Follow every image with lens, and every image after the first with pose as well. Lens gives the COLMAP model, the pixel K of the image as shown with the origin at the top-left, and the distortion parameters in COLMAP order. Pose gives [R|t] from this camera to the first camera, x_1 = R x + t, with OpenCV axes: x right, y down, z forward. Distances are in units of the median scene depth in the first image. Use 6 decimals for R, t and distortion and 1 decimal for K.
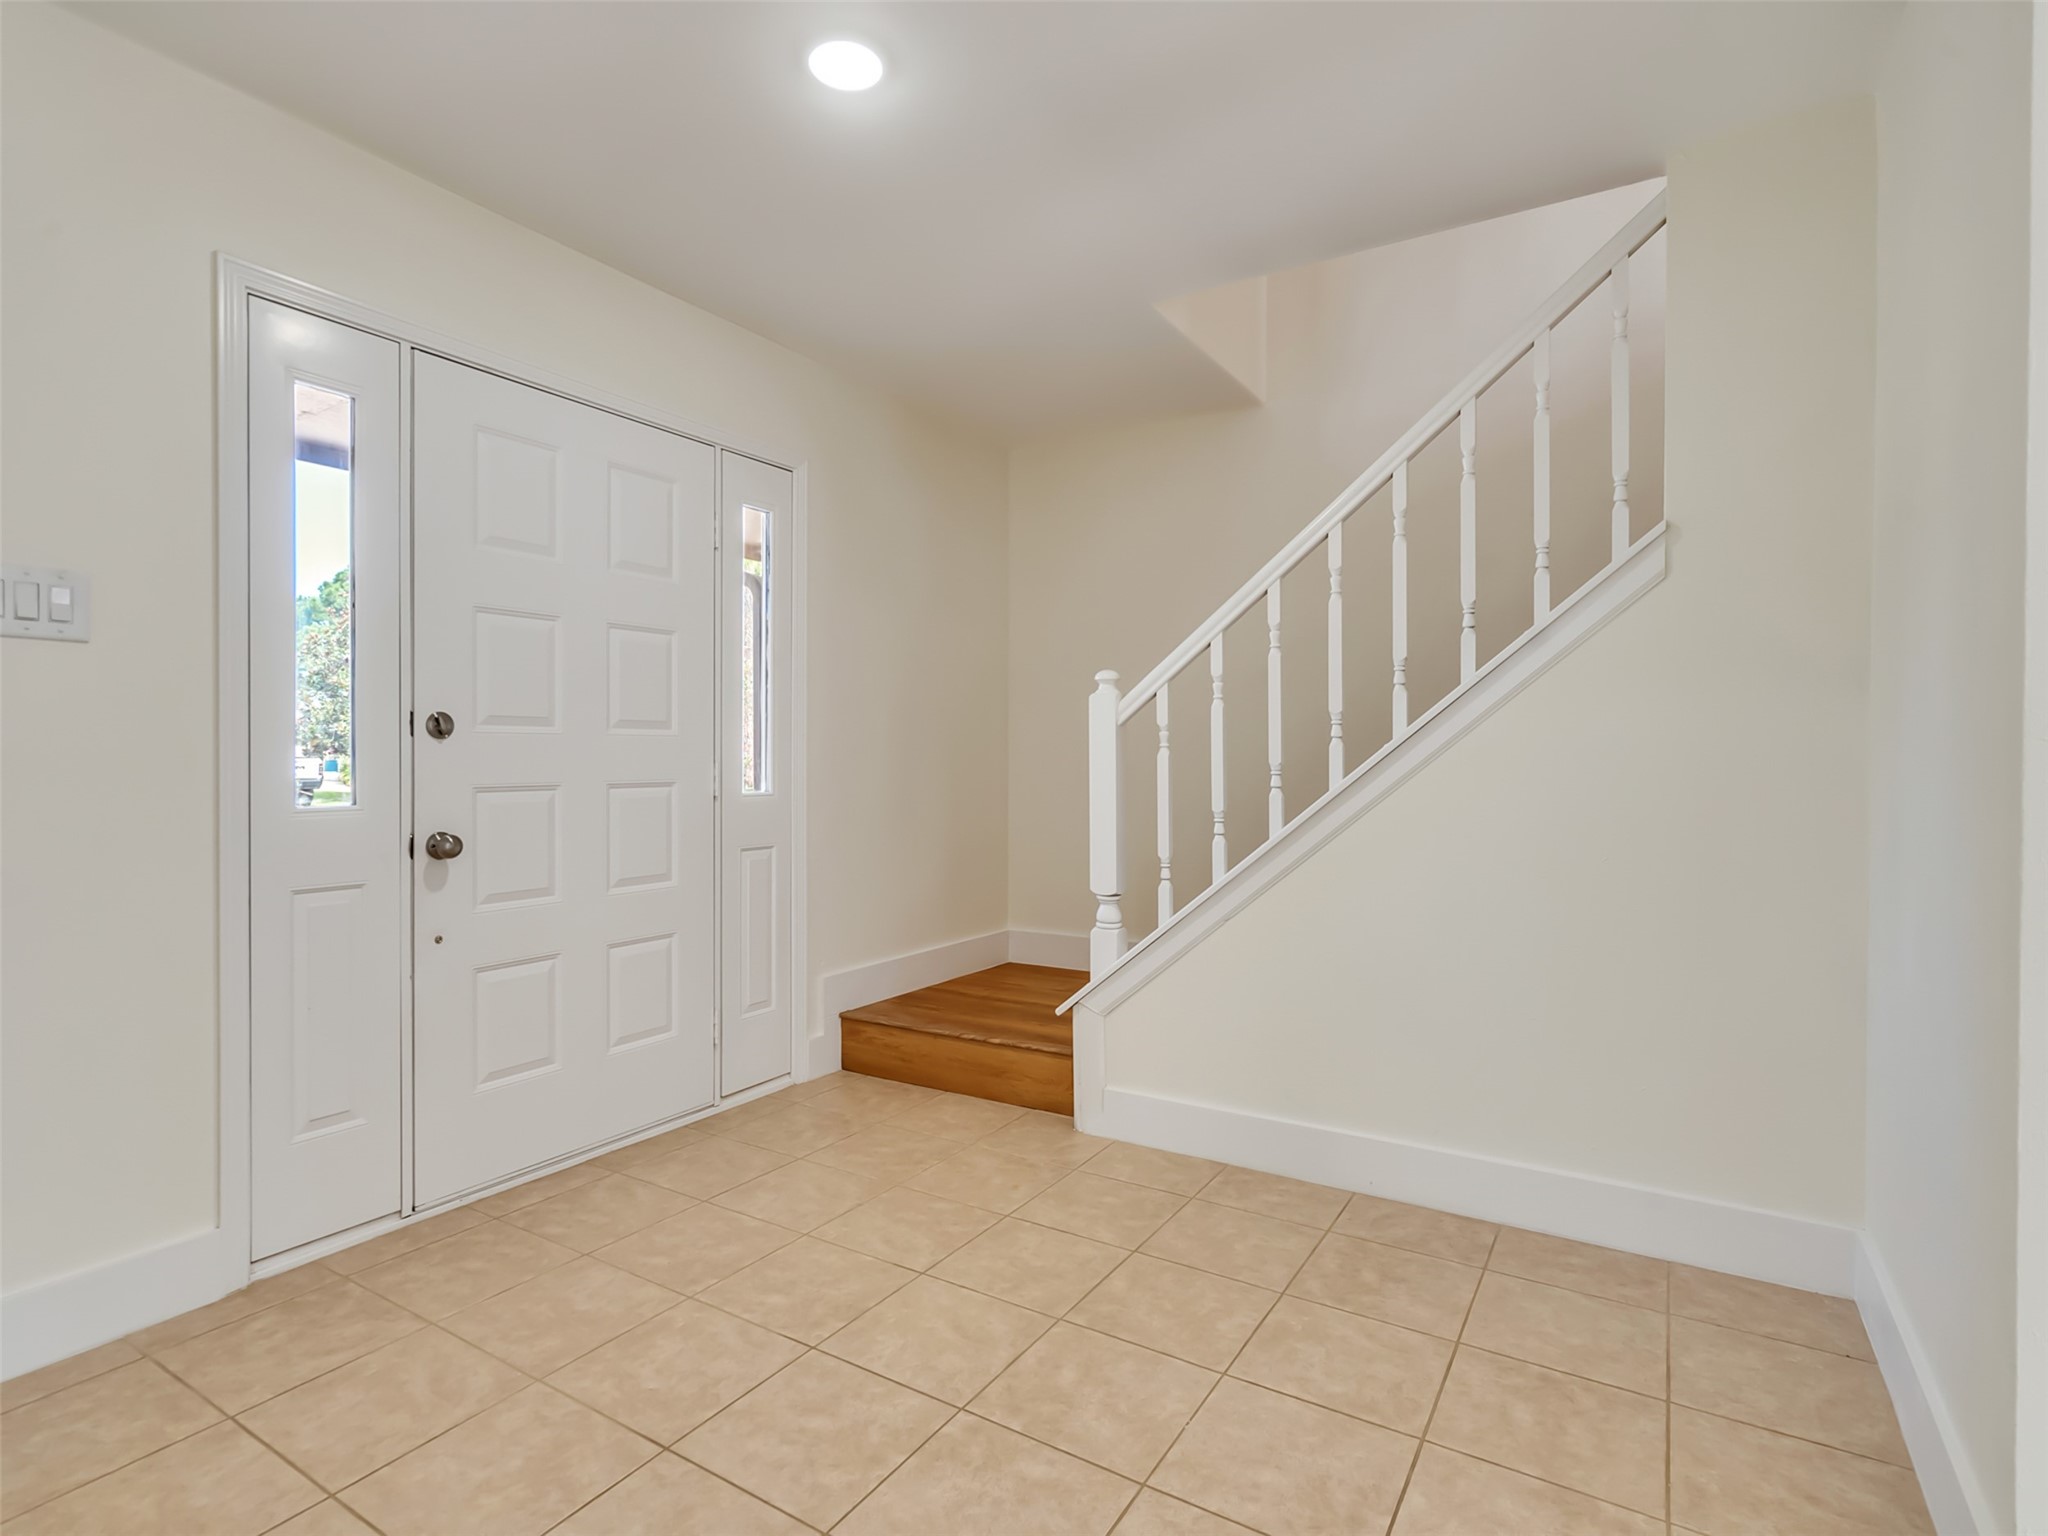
lens RADIAL K [[1040.6, 0, 1016.5], [0, 1040.6, 764.5], [0, 0, 1]] dist [-0.007606, 0.004417]
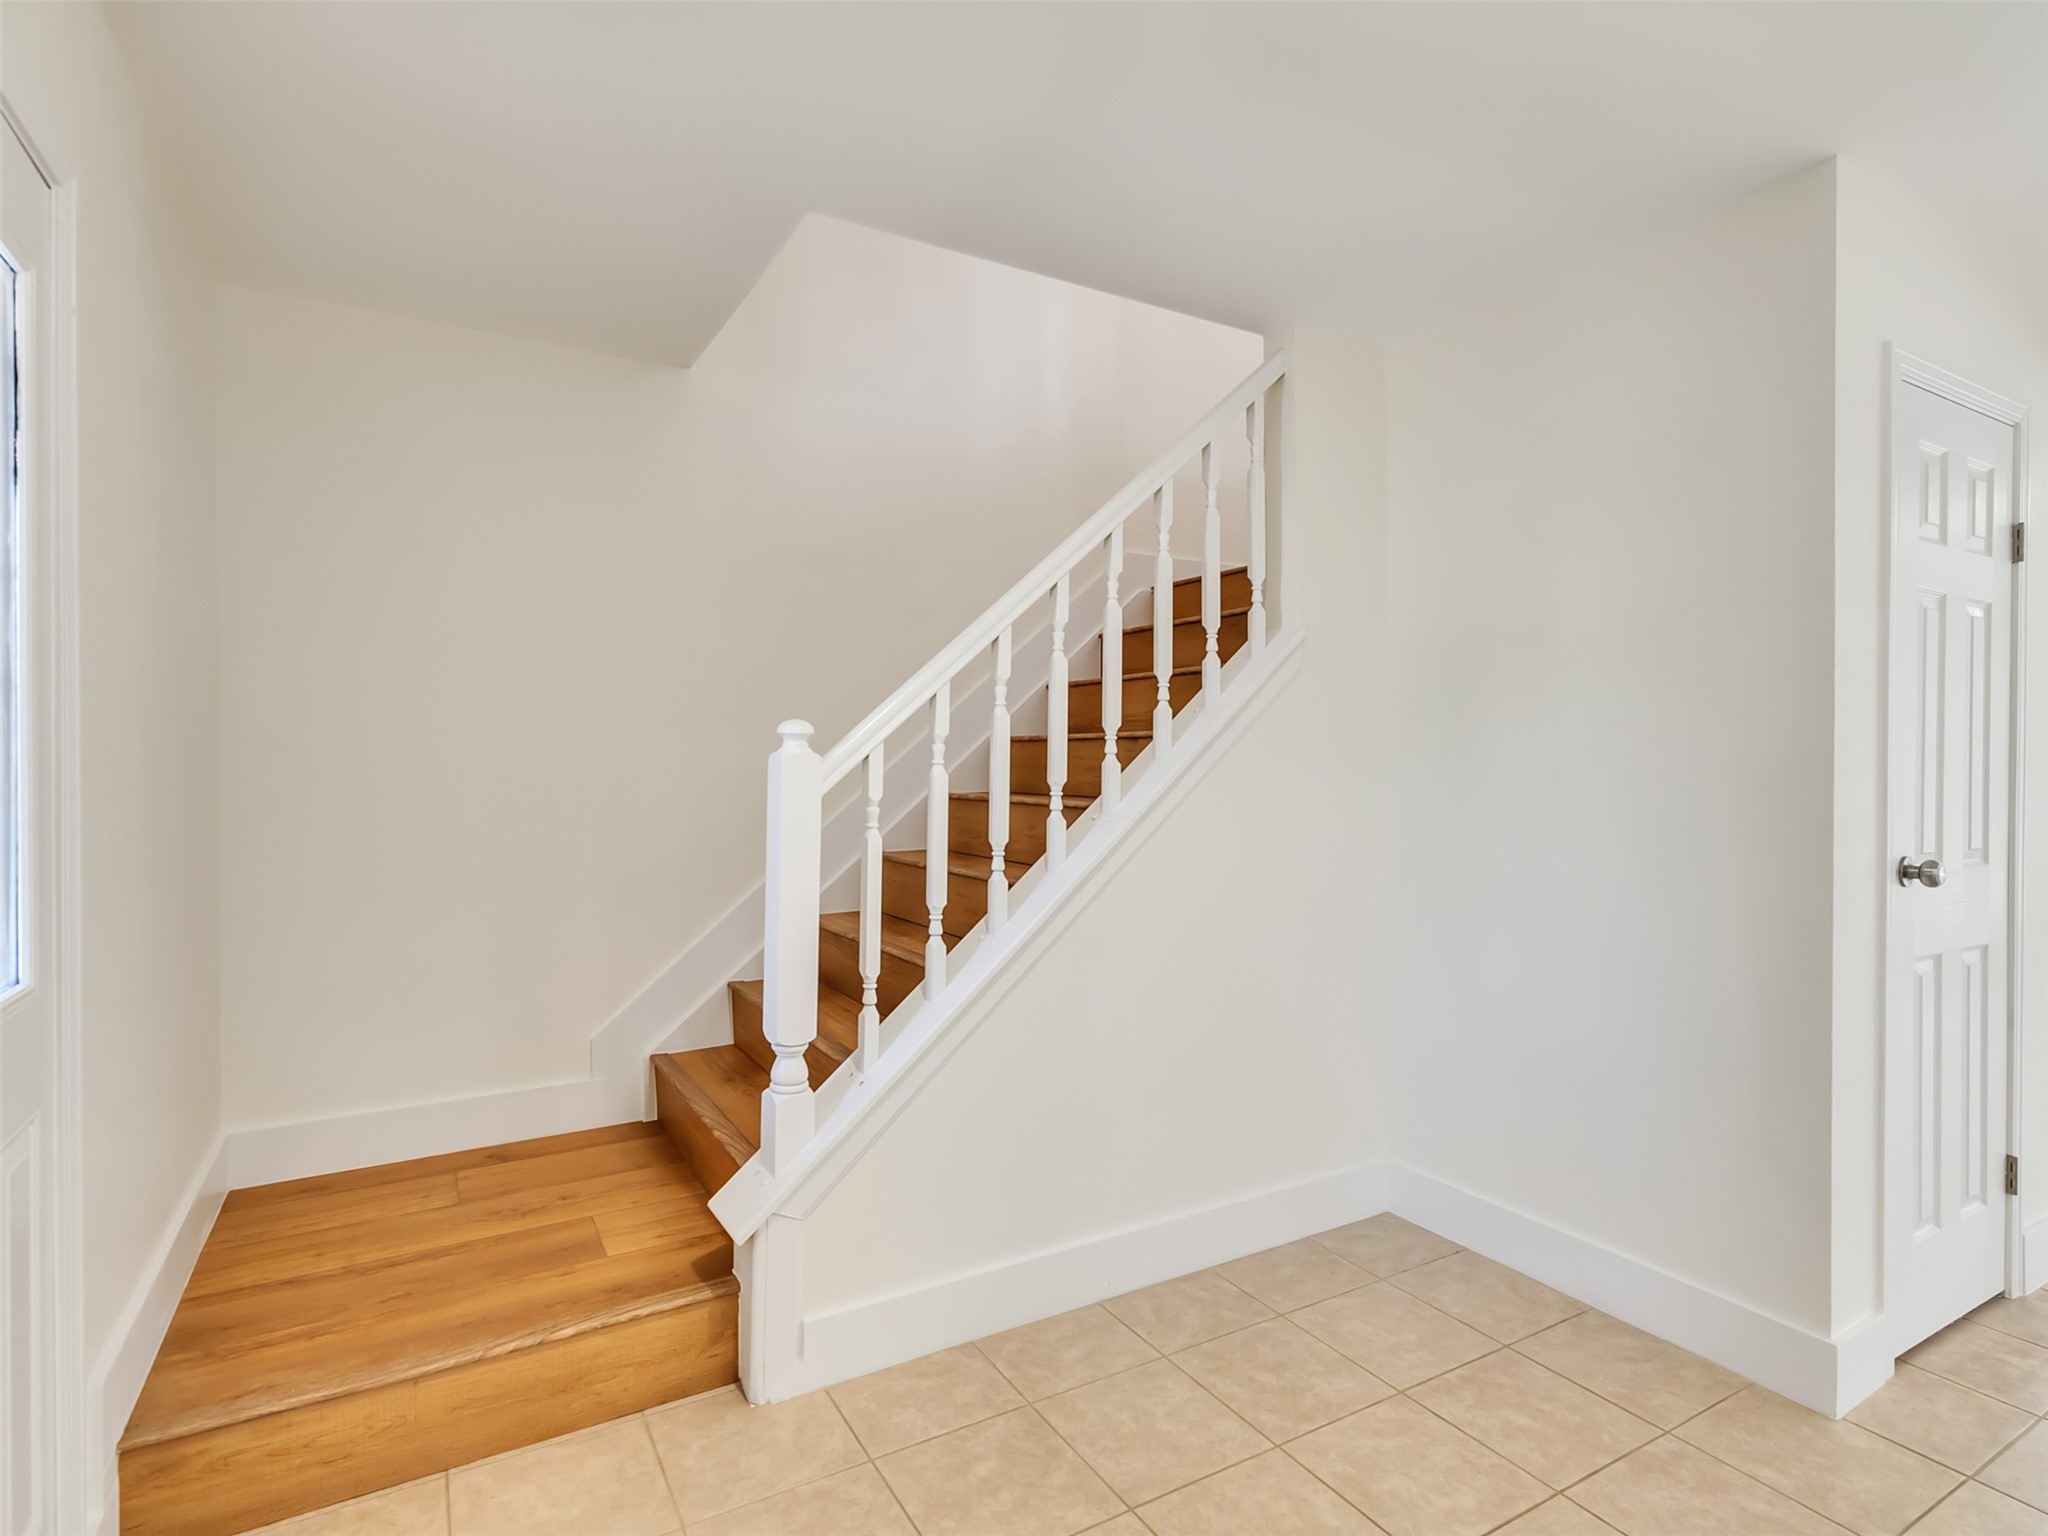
lens RADIAL K [[1040.6, 0, 1018.0], [0, 1040.6, 760.2], [0, 0, 1]] dist [-0.007606, 0.004417]
pose [[0.471457, -0.004448, 0.881878, -0.513869], [0.001909, 0.999990, 0.004024, -0.074978], [-0.881887, -0.000213, 0.471461, 0.612489]]
